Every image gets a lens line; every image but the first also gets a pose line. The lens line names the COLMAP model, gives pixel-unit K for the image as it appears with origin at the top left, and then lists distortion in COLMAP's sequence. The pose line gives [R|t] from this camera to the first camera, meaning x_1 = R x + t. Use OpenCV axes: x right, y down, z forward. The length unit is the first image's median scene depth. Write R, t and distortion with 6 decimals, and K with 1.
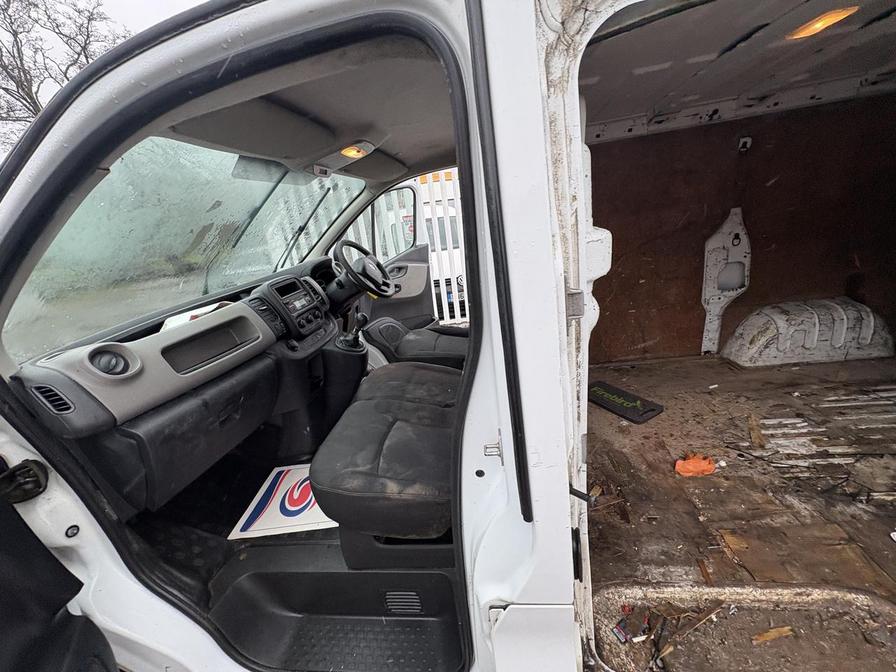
lens RADIAL K [[355.9, 0, 447.5], [0, 355.9, 336.7], [0, 0, 1]] dist [0.001059, -0.000297]
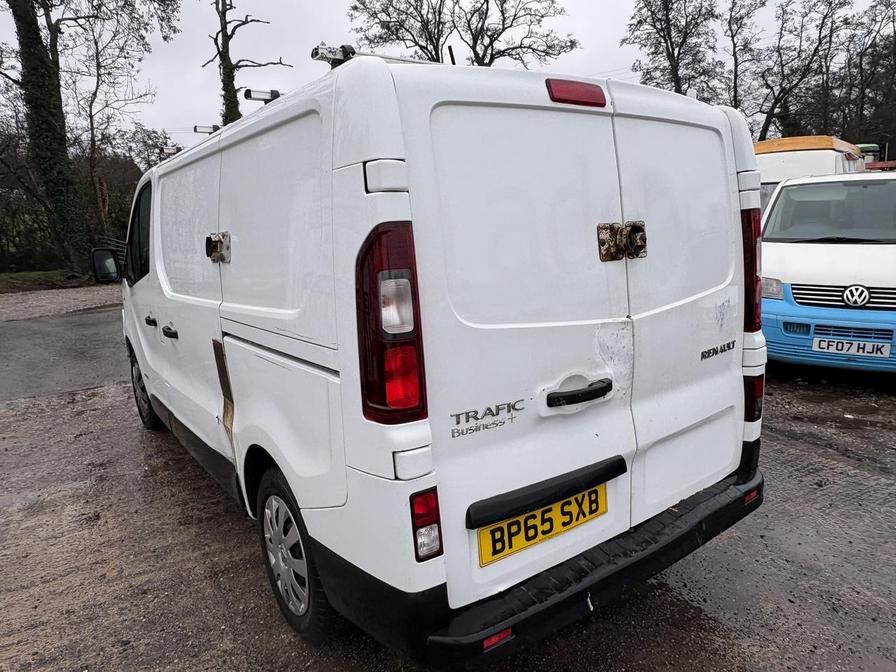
lens RADIAL K [[603.9, 0, 446.7], [0, 603.9, 328.9], [0, 0, 1]] dist [-0.005445, 0.010322]
pose [[0.675228, 0.237975, -0.698166, 2.480700], [-0.292289, 0.955365, 0.042957, -0.144914], [0.677225, 0.175061, 0.714646, -0.517587]]
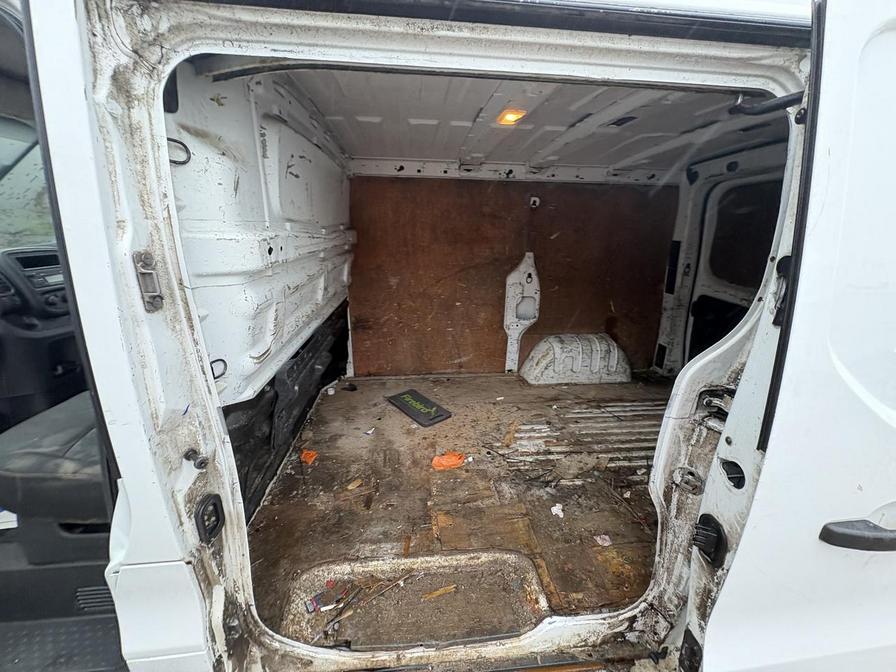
lens RADIAL K [[355.9, 0, 446.0], [0, 355.9, 336.9], [0, 0, 1]] dist [0.001059, -0.000297]
pose [[0.964546, 0.092056, 0.247340, 0.339599], [-0.080267, 0.995122, -0.057353, 0.025298], [-0.251413, 0.035466, 0.967230, -0.125822]]
